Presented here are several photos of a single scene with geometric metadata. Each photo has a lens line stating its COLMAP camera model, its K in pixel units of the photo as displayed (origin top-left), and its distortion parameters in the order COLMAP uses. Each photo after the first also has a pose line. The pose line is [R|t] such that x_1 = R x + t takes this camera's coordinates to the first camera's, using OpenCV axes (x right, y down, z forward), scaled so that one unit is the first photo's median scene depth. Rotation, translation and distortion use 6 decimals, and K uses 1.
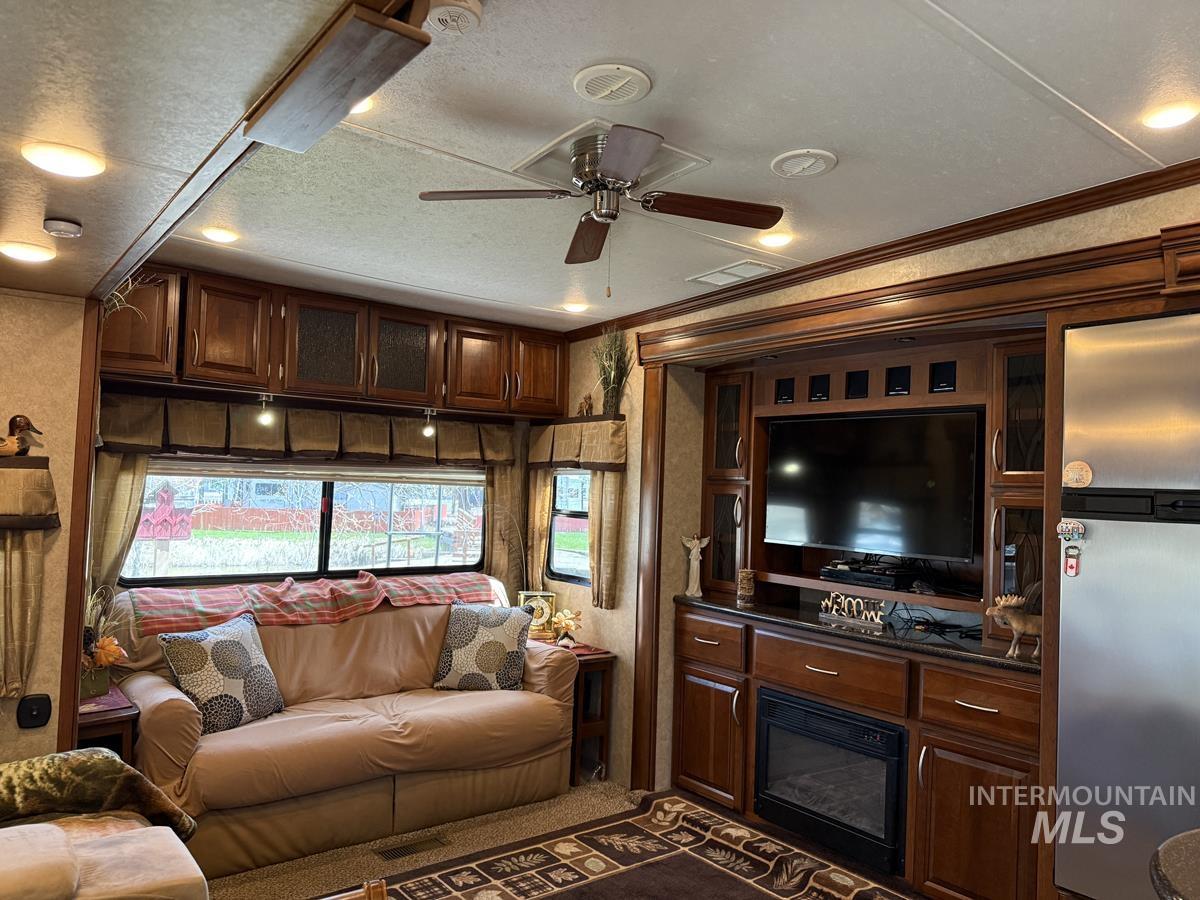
lens RADIAL K [[838.0, 0, 600.0], [0, 838.0, 450.0], [0, 0, 1]] dist [0.124471, -0.133177]
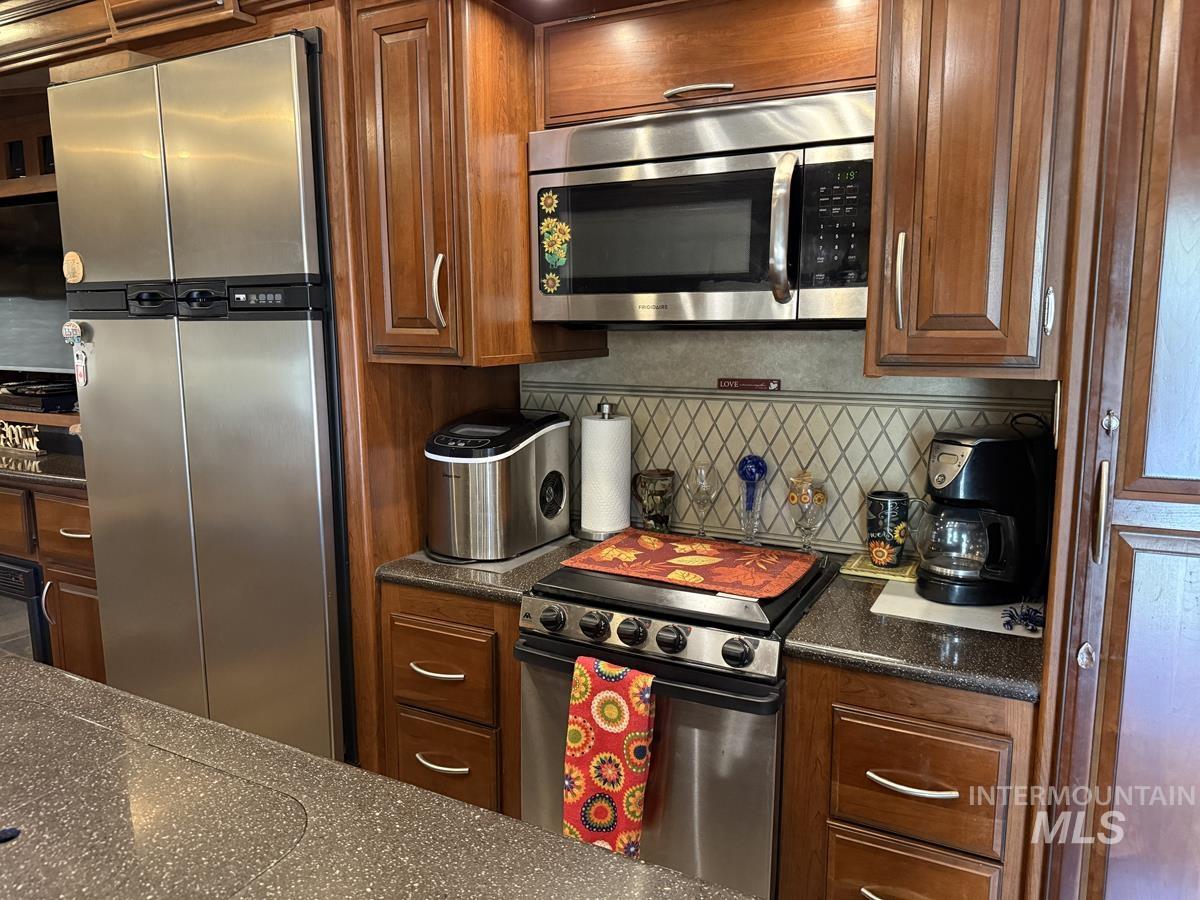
lens RADIAL K [[825.7, 0, 600.0], [0, 825.7, 450.0], [0, 0, 1]] dist [0.097207, -0.129302]
pose [[0.918514, -0.116963, 0.377693, 0.472090], [0.030191, 0.973203, 0.227956, 0.020507], [-0.394234, -0.197978, 0.897432, -0.003475]]
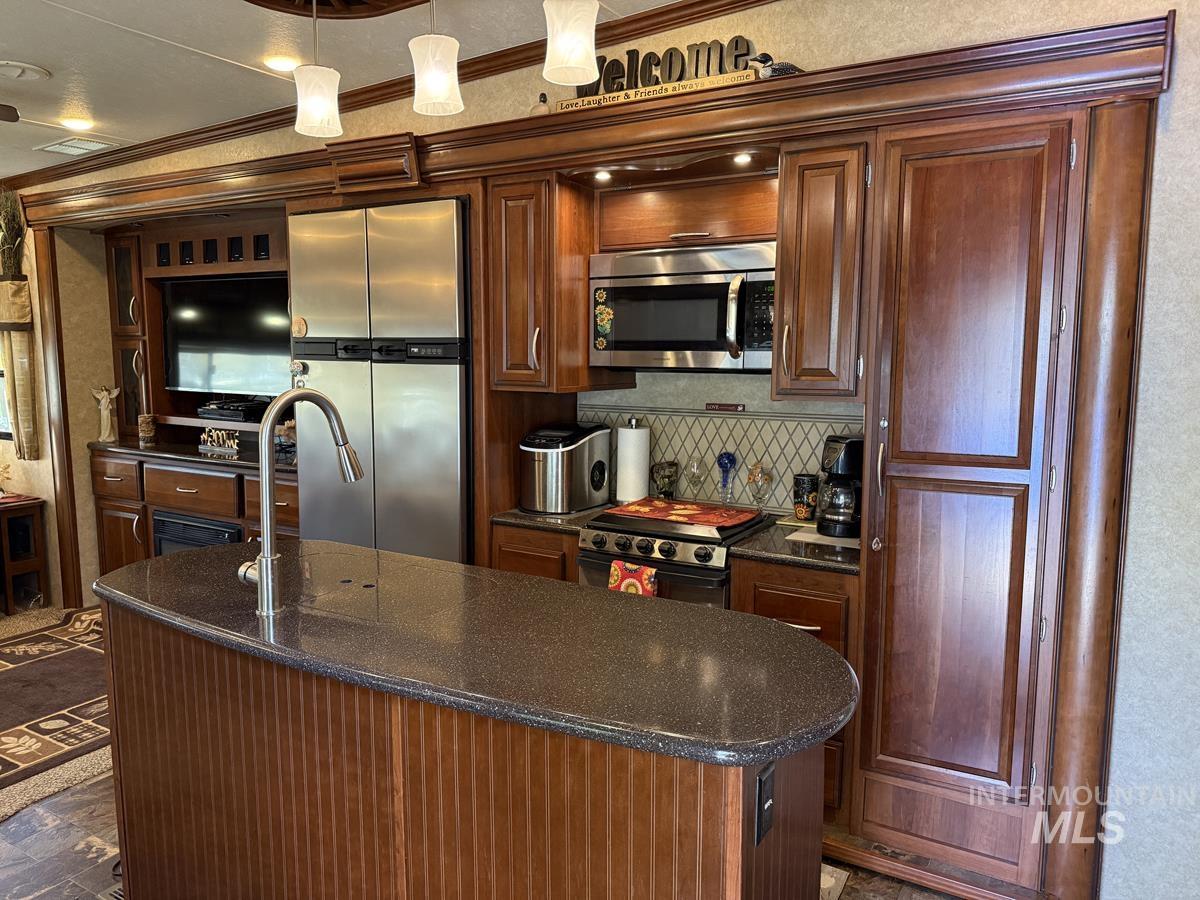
lens RADIAL K [[838.0, 0, 600.0], [0, 838.0, 450.0], [0, 0, 1]] dist [0.124471, -0.133177]
pose [[0.935836, -0.085086, 0.342011, 0.352469], [0.021383, 0.982340, 0.185876, -0.014683], [-0.351786, -0.166636, 0.921129, -0.303863]]
